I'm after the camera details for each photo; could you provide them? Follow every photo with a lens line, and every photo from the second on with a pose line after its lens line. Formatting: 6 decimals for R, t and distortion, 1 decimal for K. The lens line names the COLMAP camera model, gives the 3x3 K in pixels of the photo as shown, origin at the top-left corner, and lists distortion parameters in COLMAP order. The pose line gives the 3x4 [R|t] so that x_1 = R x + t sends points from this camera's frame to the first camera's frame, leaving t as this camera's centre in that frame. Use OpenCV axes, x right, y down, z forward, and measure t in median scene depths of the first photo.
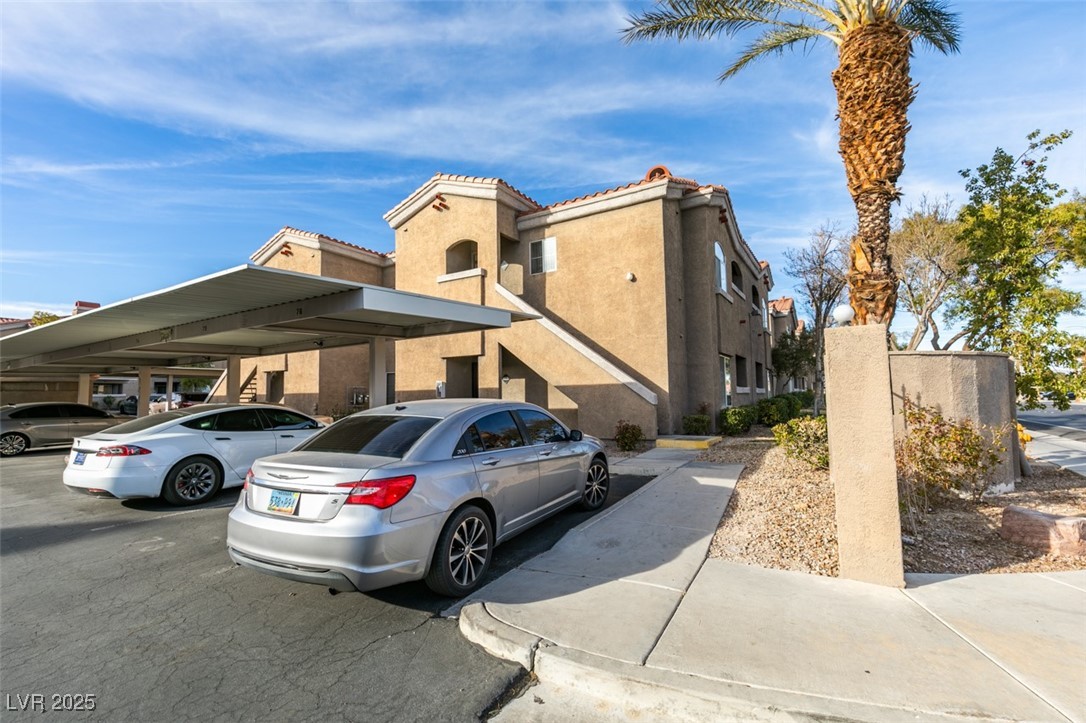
lens RADIAL K [[491.1, 0, 542.6], [0, 491.1, 359.6], [0, 0, 1]] dist [0.000230, -0.000767]
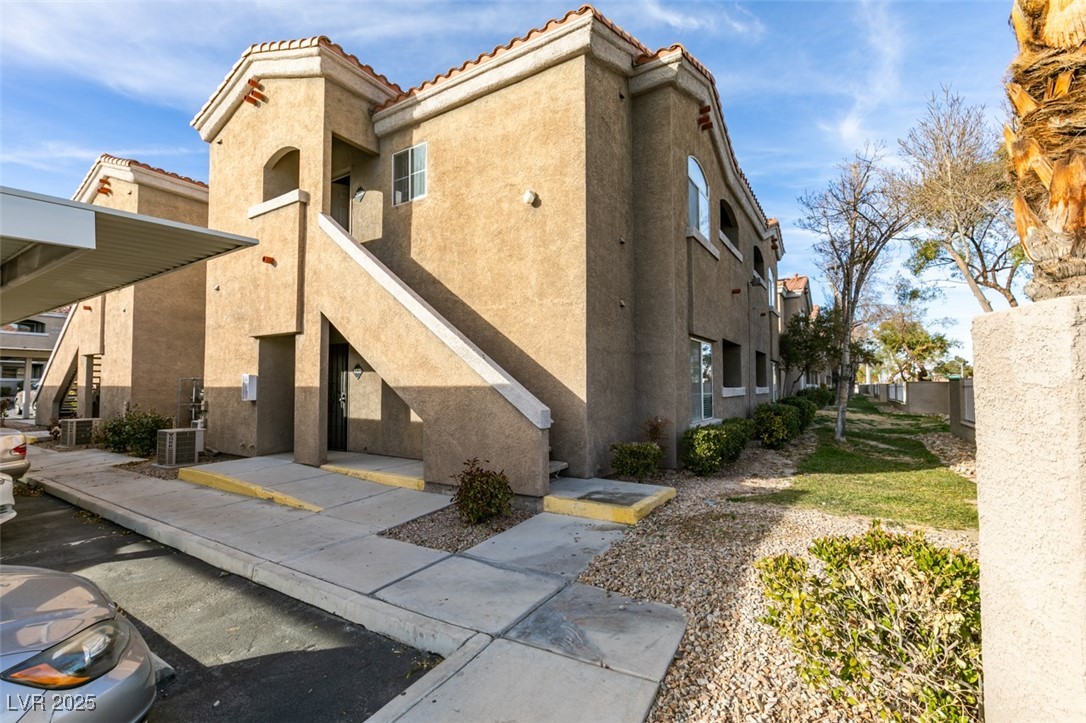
lens RADIAL K [[491.1, 0, 543.1], [0, 491.1, 361.5], [0, 0, 1]] dist [0.000230, -0.000767]
pose [[0.999780, 0.014048, -0.015545, 0.185820], [-0.013596, 0.999493, 0.028794, 0.004888], [0.015941, -0.028577, 0.999464, 0.382535]]
